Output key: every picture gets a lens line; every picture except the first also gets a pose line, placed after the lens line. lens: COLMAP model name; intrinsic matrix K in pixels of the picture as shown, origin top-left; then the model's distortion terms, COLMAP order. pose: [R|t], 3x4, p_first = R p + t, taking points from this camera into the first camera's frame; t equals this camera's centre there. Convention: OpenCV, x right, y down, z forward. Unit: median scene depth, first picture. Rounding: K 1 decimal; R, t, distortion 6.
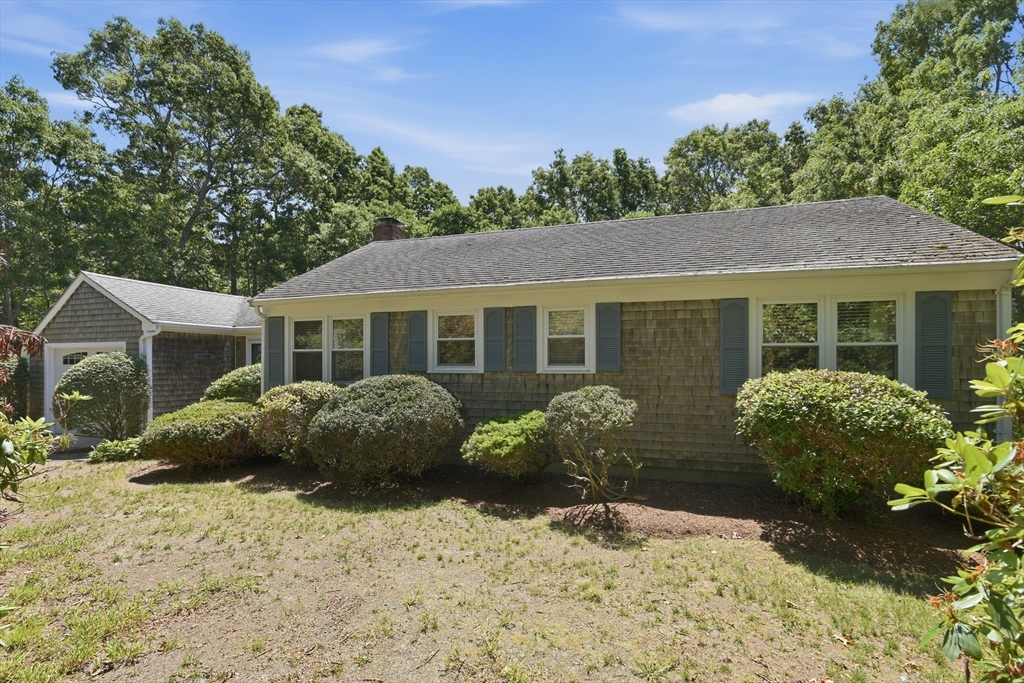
lens RADIAL K [[480.5, 0, 511.9], [0, 480.5, 353.3], [0, 0, 1]] dist [-0.014828, 0.000504]
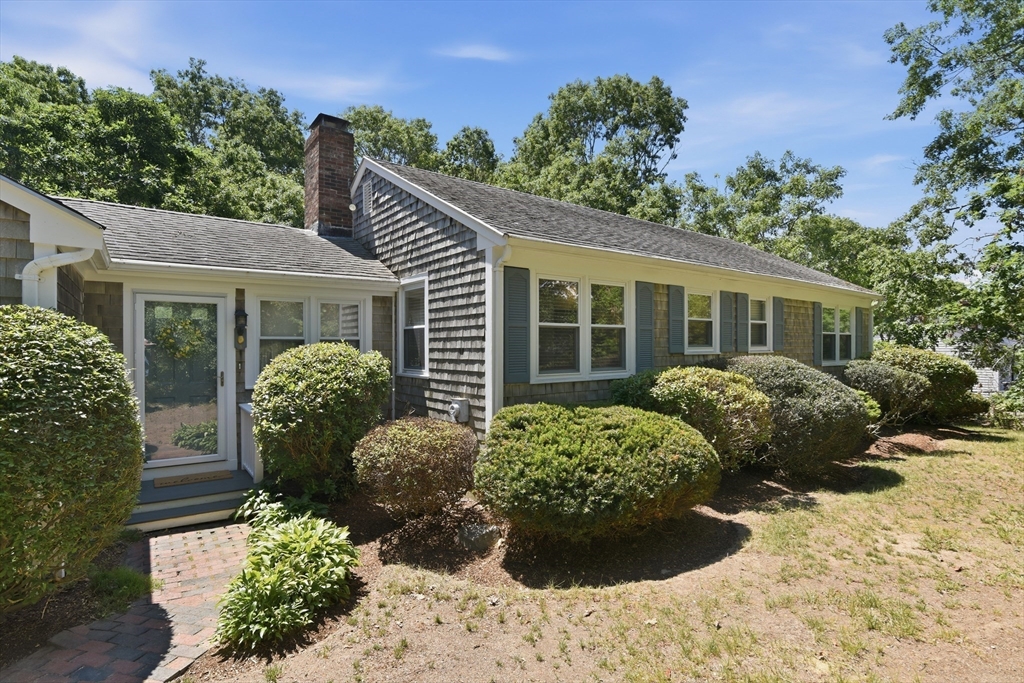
lens RADIAL K [[508.5, 0, 513.2], [0, 508.5, 357.4], [0, 0, 1]] dist [-0.015777, -0.000290]
pose [[0.577338, -0.015112, 0.816365, -1.044422], [-0.008114, 0.999673, 0.024243, 0.022820], [-0.816465, -0.020621, 0.577027, 0.652867]]
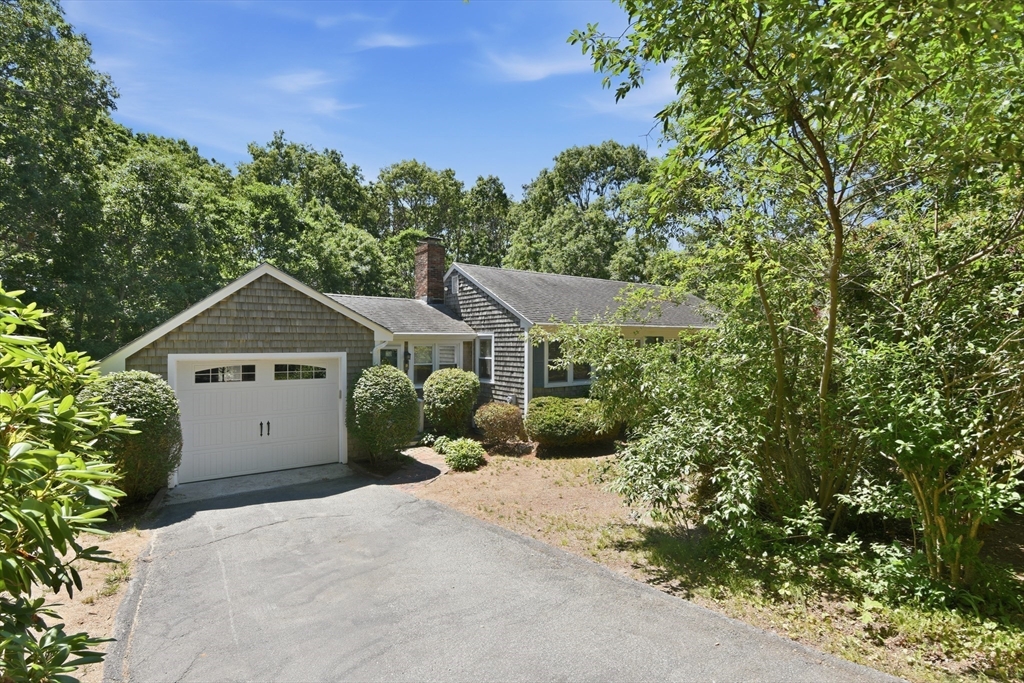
lens RADIAL K [[481.5, 0, 510.0], [0, 481.5, 346.9], [0, 0, 1]] dist [-0.014535, -0.000447]
pose [[0.592425, -0.002742, 0.805621, -1.673082], [-0.011494, 0.999864, 0.011856, -0.060494], [-0.805544, -0.016283, 0.592313, 0.272297]]
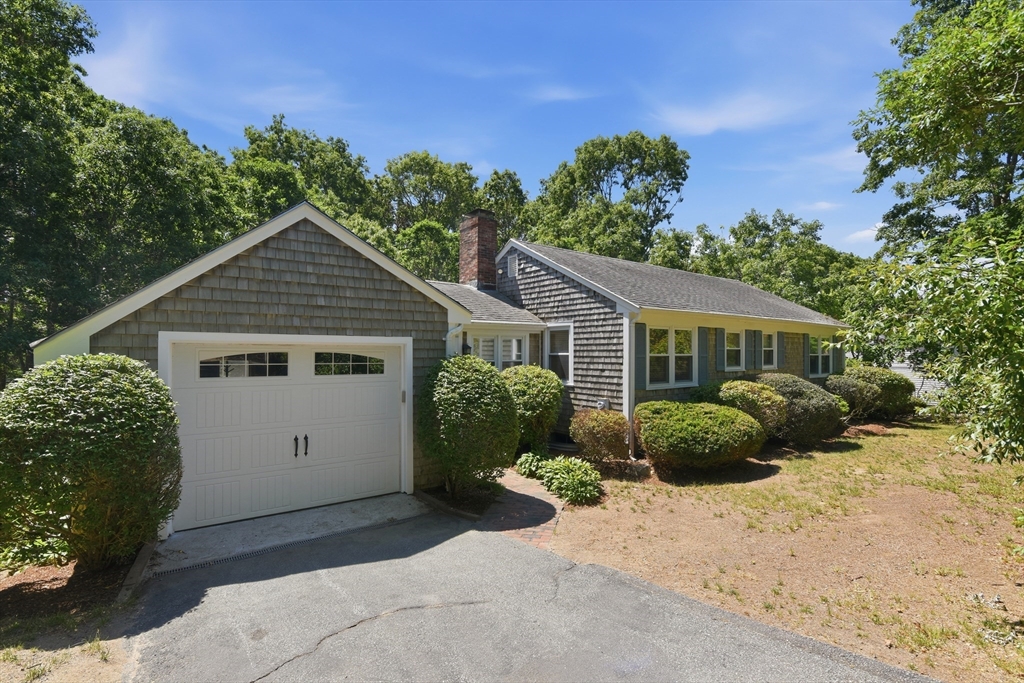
lens RADIAL K [[480.5, 0, 511.9], [0, 480.5, 353.3], [0, 0, 1]] dist [-0.014828, 0.000504]
pose [[0.571606, 0.004581, 0.820516, -1.557000], [-0.014484, 0.999885, 0.004508, -0.010222], [-0.820401, -0.014462, 0.571606, 0.648296]]
